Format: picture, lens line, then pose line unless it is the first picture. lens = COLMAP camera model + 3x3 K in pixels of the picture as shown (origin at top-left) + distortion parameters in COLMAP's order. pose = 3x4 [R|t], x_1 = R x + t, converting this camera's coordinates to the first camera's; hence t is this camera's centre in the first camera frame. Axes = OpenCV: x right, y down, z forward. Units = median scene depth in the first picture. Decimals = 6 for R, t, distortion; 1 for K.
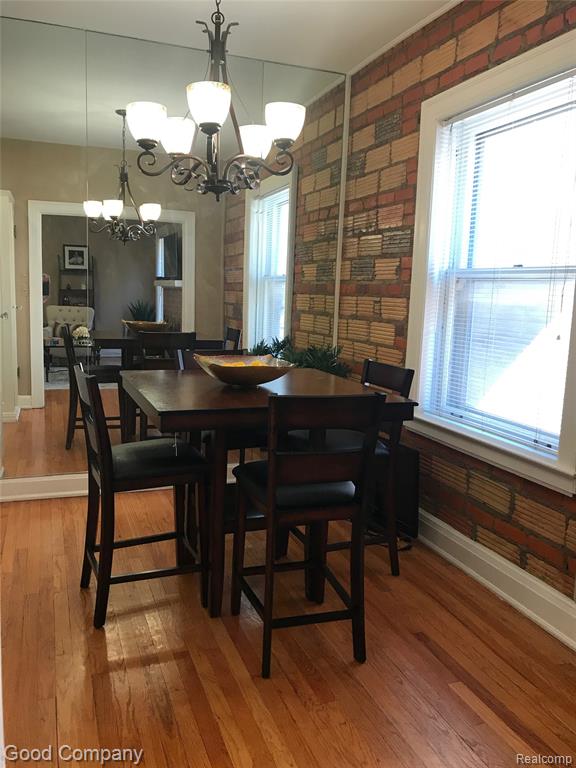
lens RADIAL K [[644.3, 0, 289.6], [0, 644.3, 385.9], [0, 0, 1]] dist [0.079308, 0.000404]
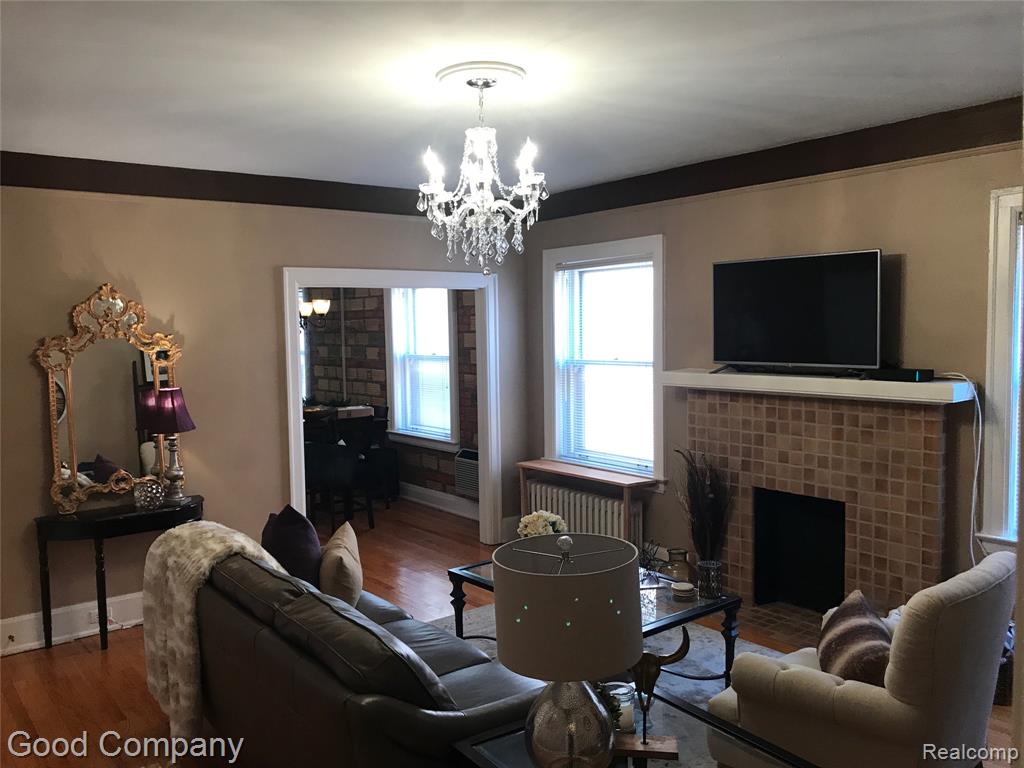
lens RADIAL K [[859.0, 0, 516.4], [0, 859.0, 391.0], [0, 0, 1]] dist [0.079308, 0.000404]
pose [[0.955069, -0.073338, 0.287167, -0.157982], [0.093209, 0.994063, -0.056128, 0.091203], [-0.281346, 0.080373, 0.956235, -1.347523]]
